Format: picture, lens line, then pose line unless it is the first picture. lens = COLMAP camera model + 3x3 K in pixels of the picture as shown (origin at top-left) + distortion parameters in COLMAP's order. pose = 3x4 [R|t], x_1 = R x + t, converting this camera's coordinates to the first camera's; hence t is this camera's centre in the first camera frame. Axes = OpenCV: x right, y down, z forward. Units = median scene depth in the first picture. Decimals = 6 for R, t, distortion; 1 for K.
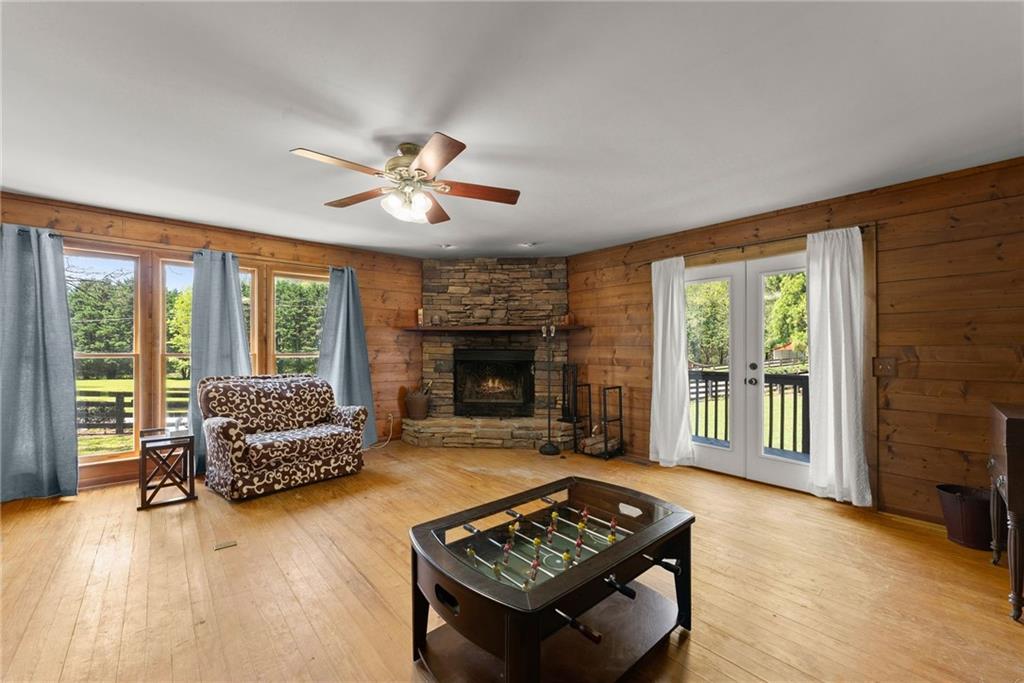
lens RADIAL K [[413.4, 0, 507.9], [0, 413.4, 347.4], [0, 0, 1]] dist [-0.001910, -0.000357]
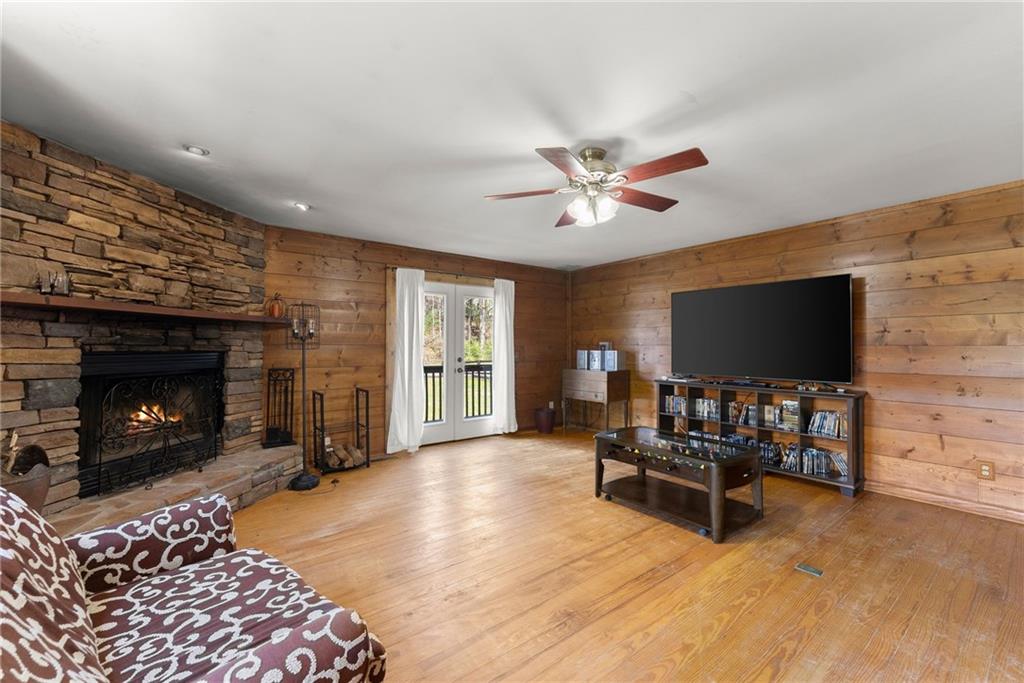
lens RADIAL K [[413.4, 0, 507.2], [0, 413.4, 340.1], [0, 0, 1]] dist [-0.001910, -0.000357]
pose [[0.060765, 0.008251, 0.998118, -0.563685], [-0.003907, 0.999960, -0.008028, -0.007737], [-0.998144, -0.003412, 0.060794, 0.516445]]
